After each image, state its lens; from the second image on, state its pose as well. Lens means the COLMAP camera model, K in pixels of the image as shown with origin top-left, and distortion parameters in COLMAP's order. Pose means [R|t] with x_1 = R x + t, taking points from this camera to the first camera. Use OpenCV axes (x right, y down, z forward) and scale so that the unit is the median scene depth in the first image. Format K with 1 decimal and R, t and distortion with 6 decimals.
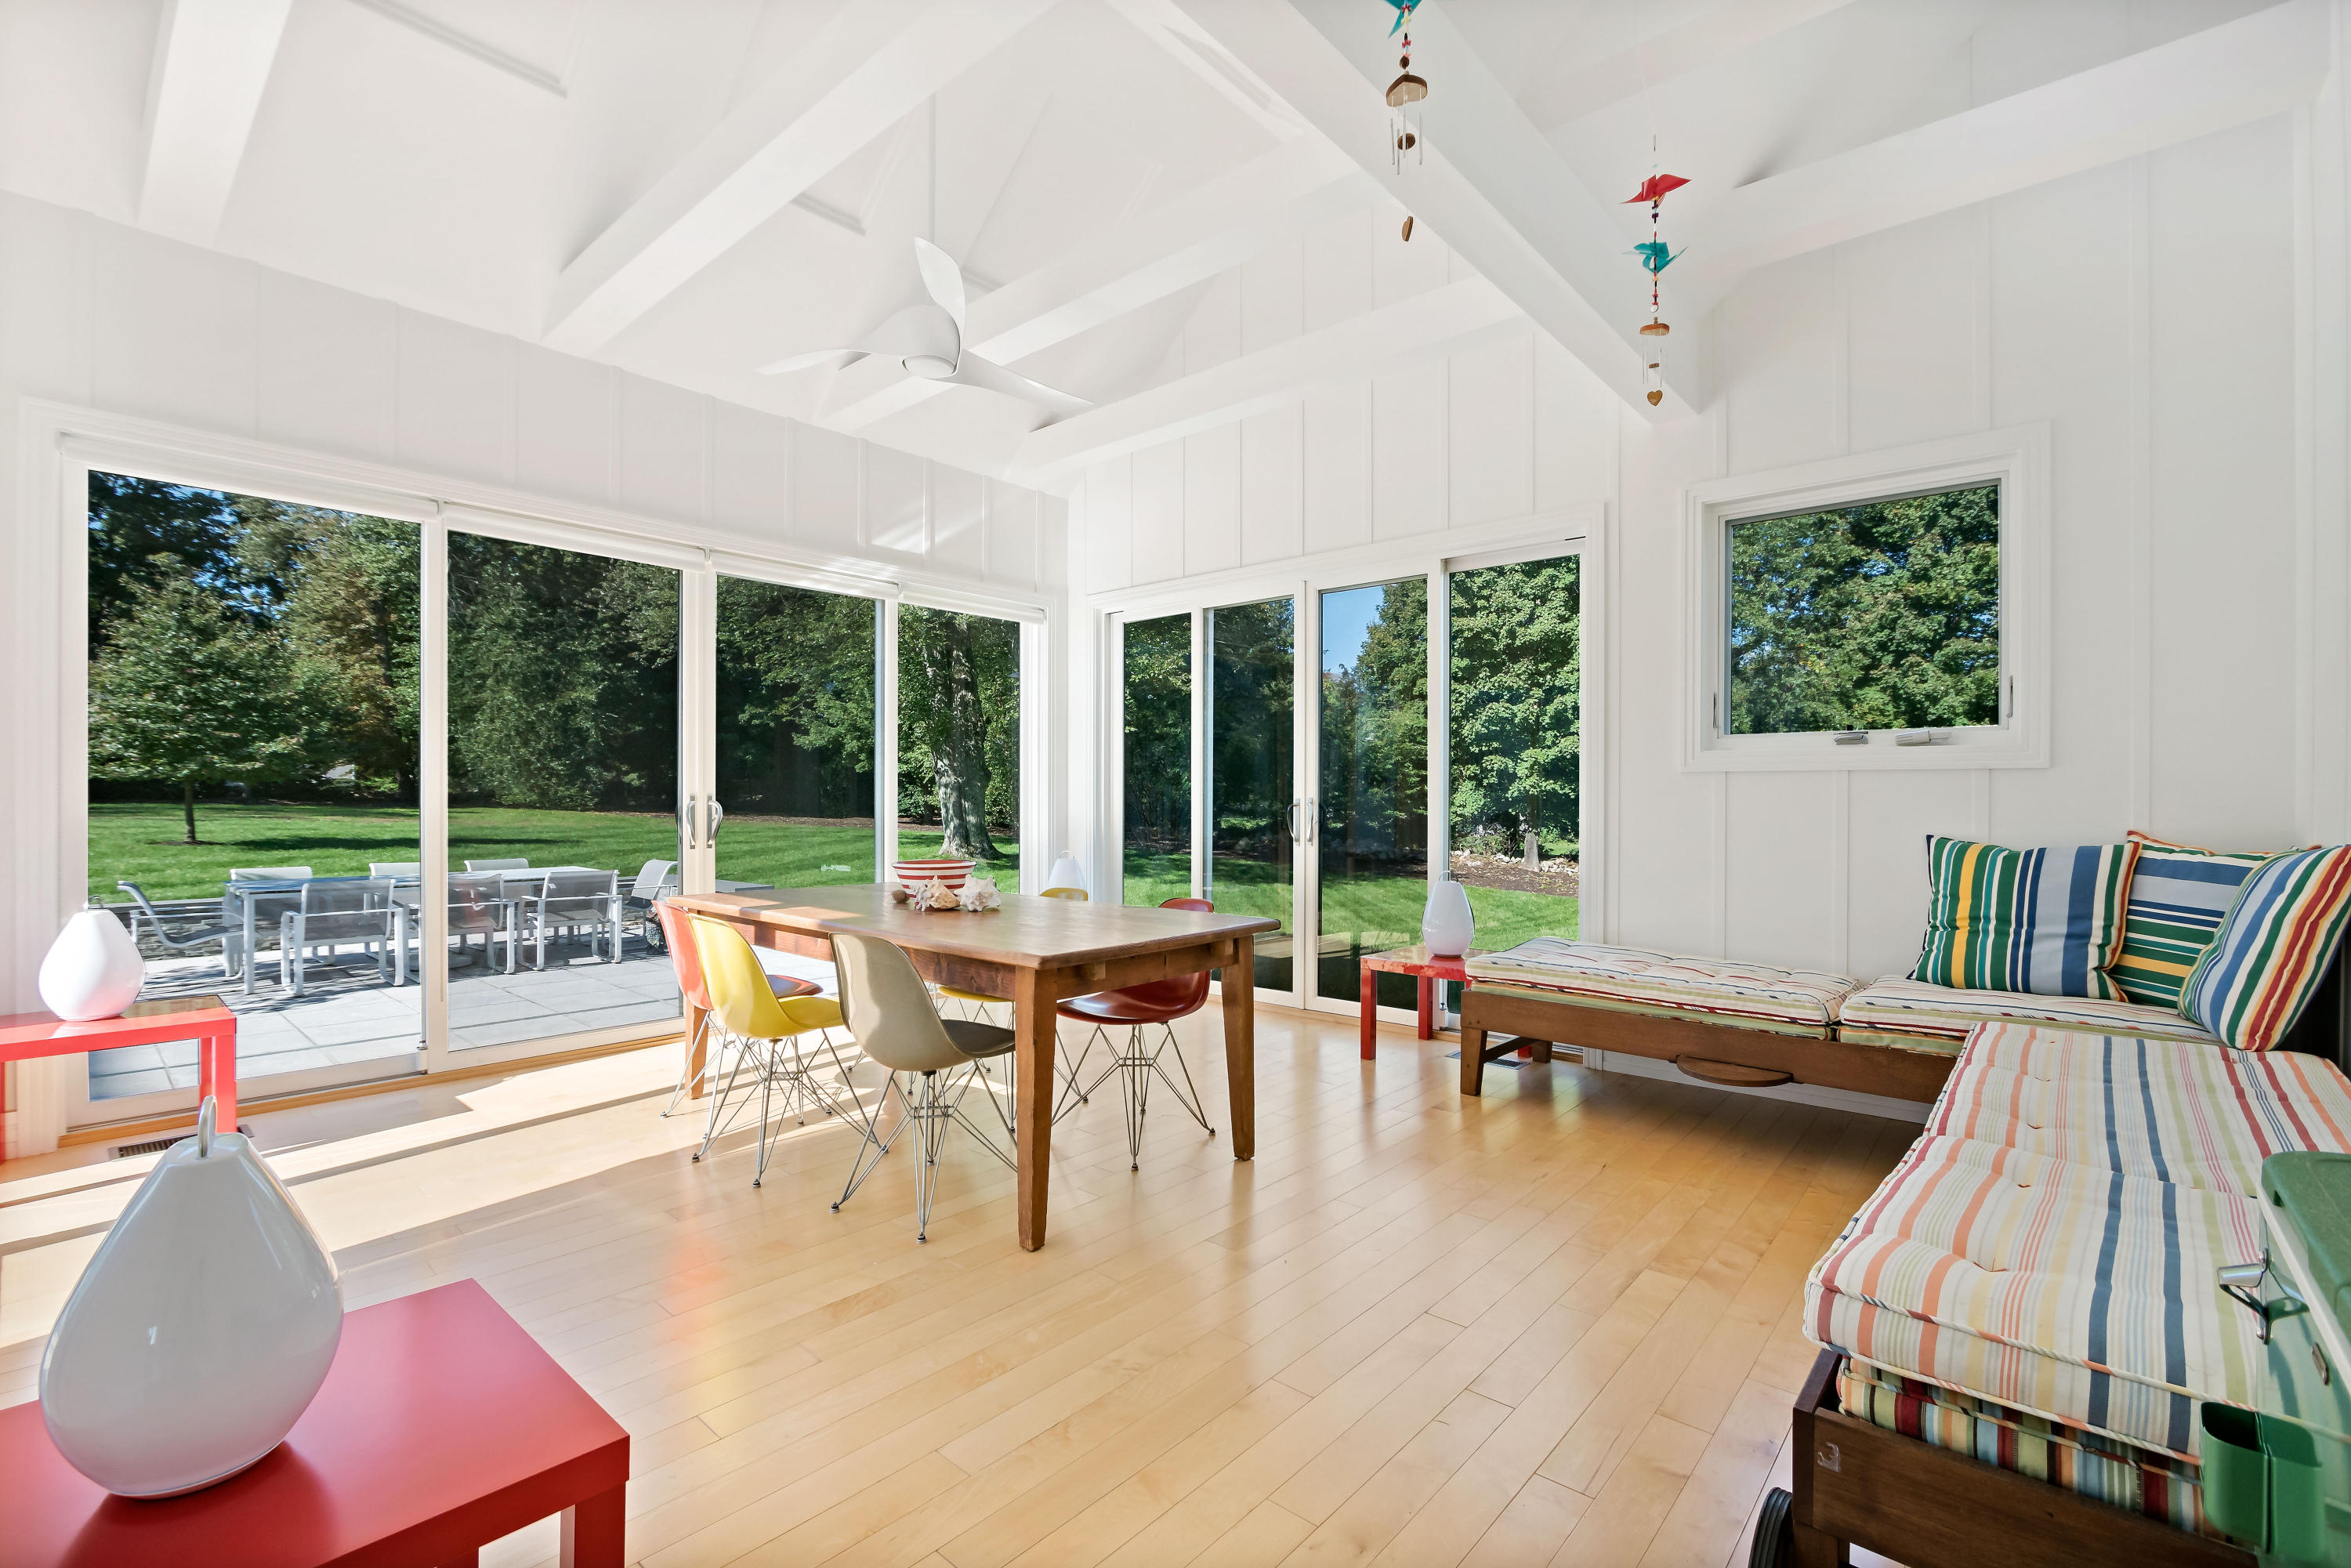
lens RADIAL K [[1033.2, 0, 1176.3], [0, 1033.2, 794.5], [0, 0, 1]] dist [-0.001493, -0.000317]
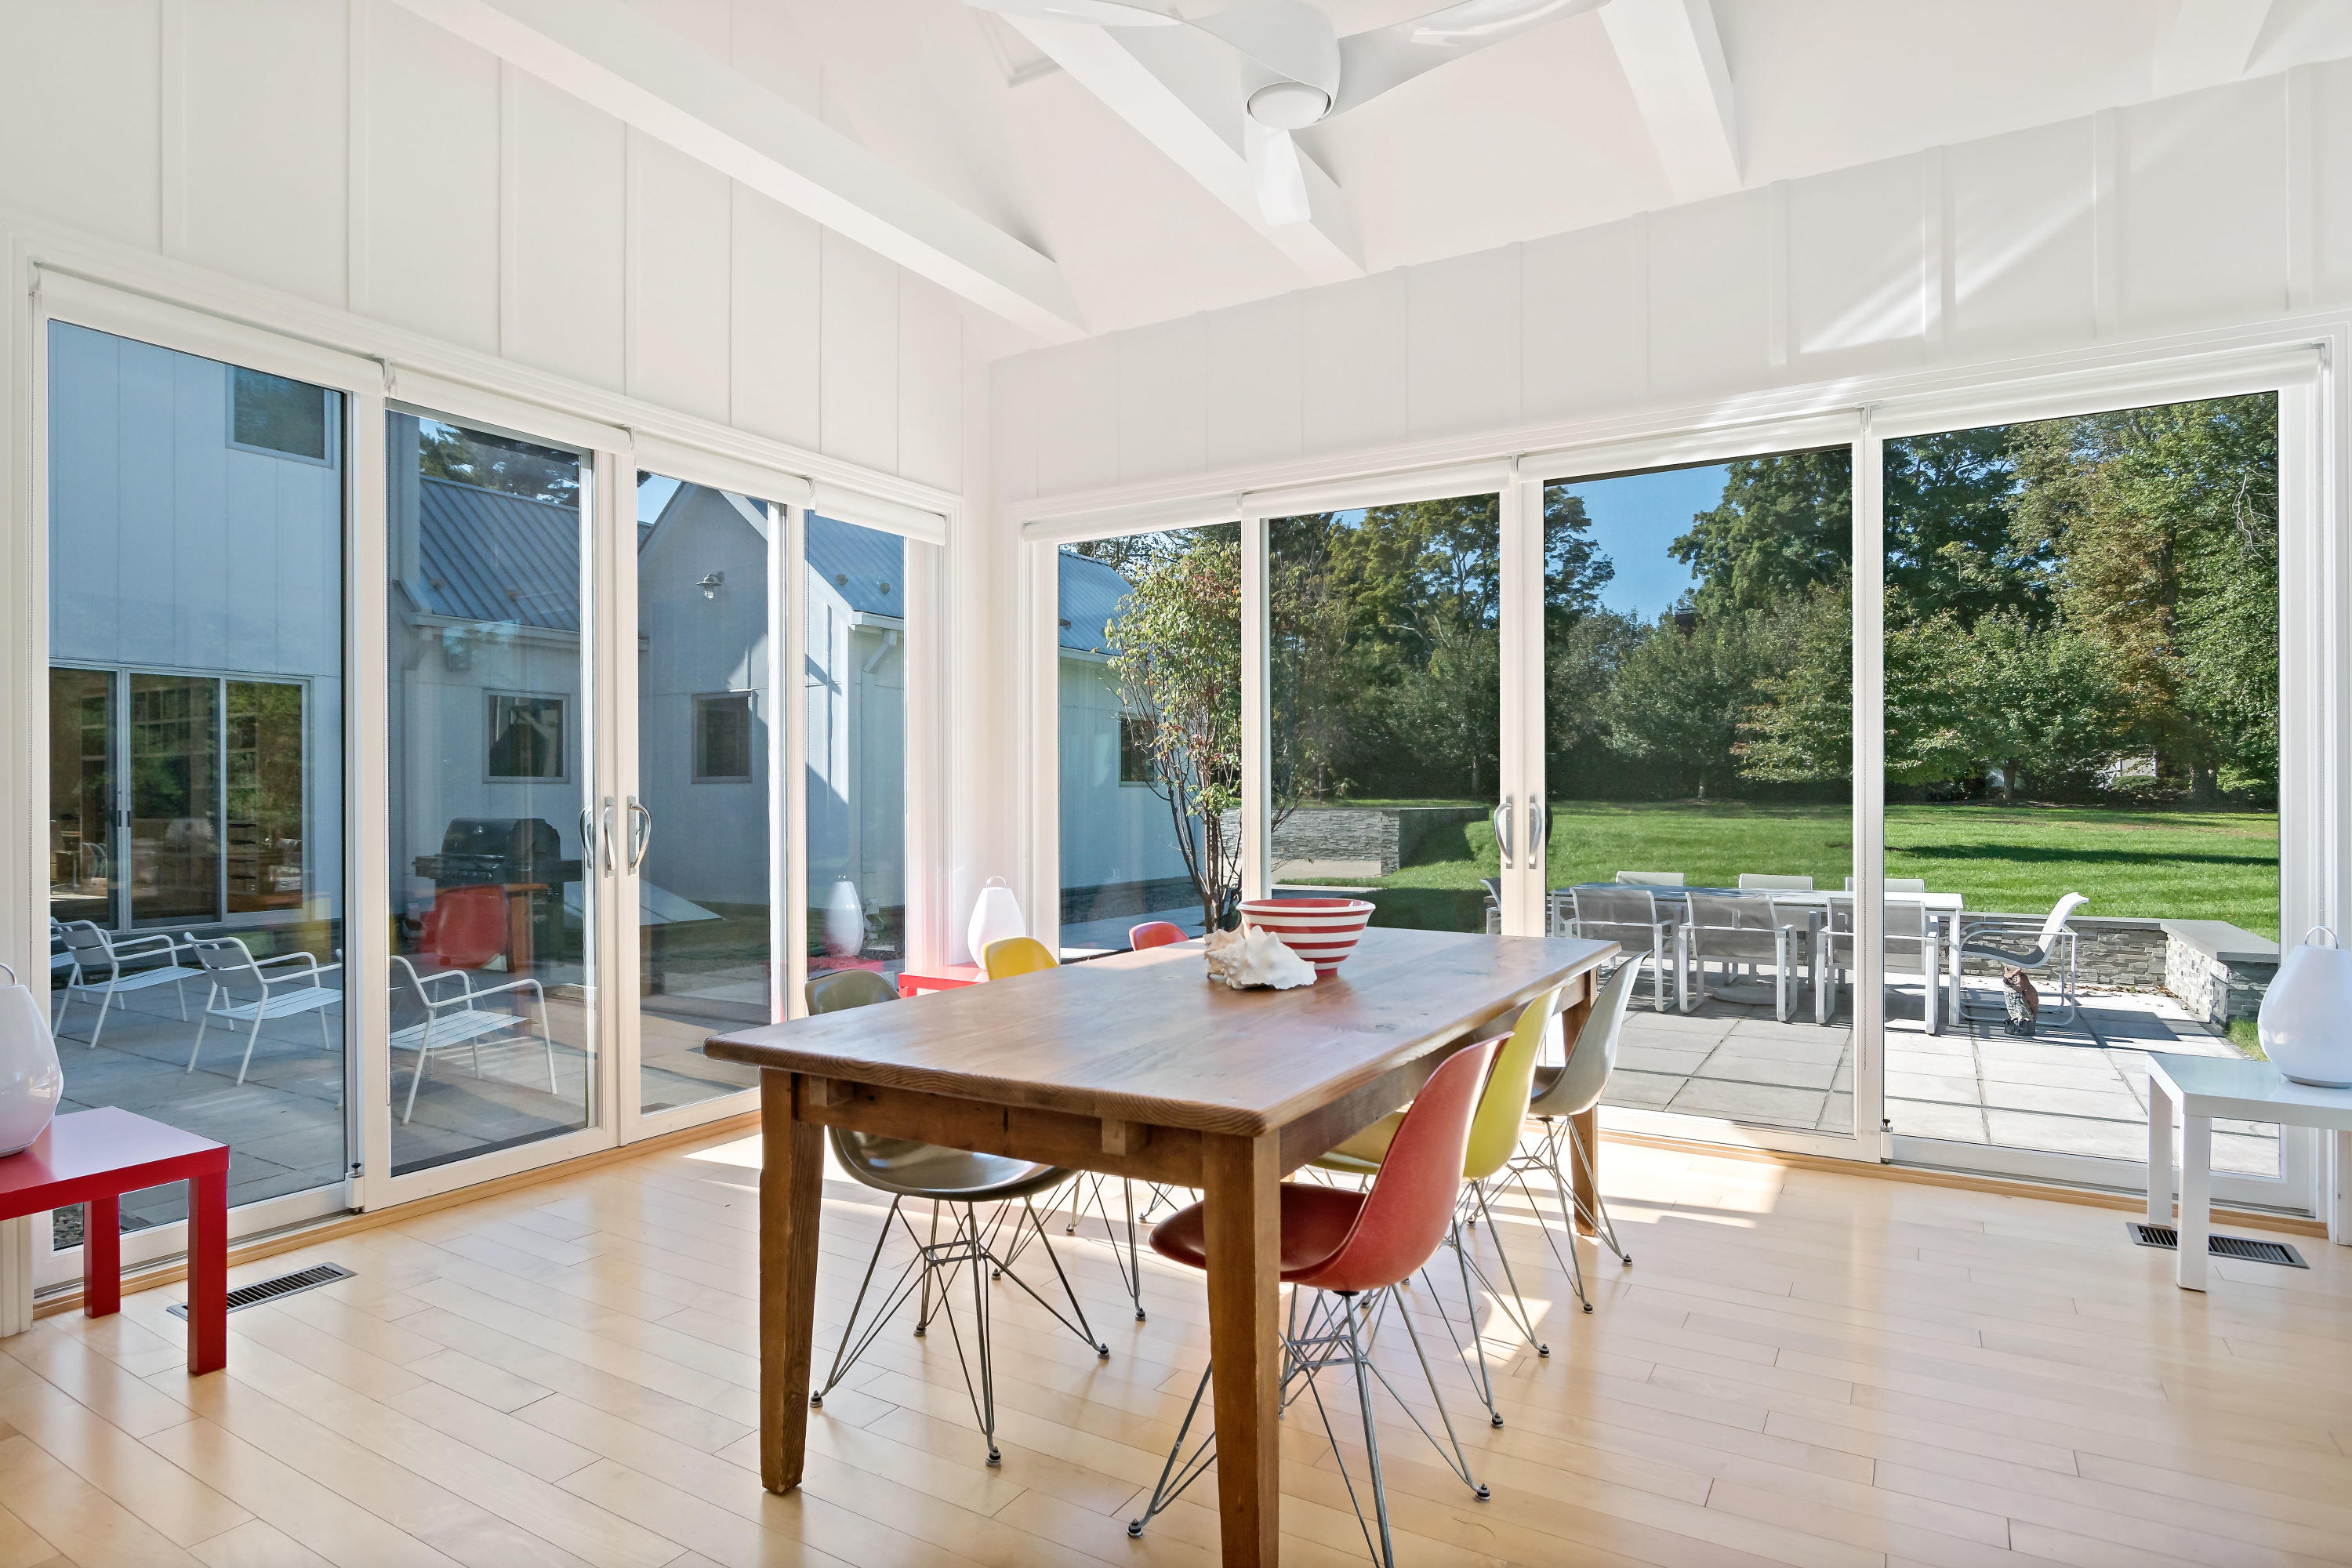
lens RADIAL K [[1289.4, 0, 1172.2], [0, 1289.4, 788.6], [0, 0, 1]] dist [-0.004169, -0.001435]
pose [[0.183128, -0.010601, -0.983032, 0.057608], [0.004595, 0.999940, -0.009927, 0.000877], [0.983078, -0.002699, 0.183165, 0.087972]]
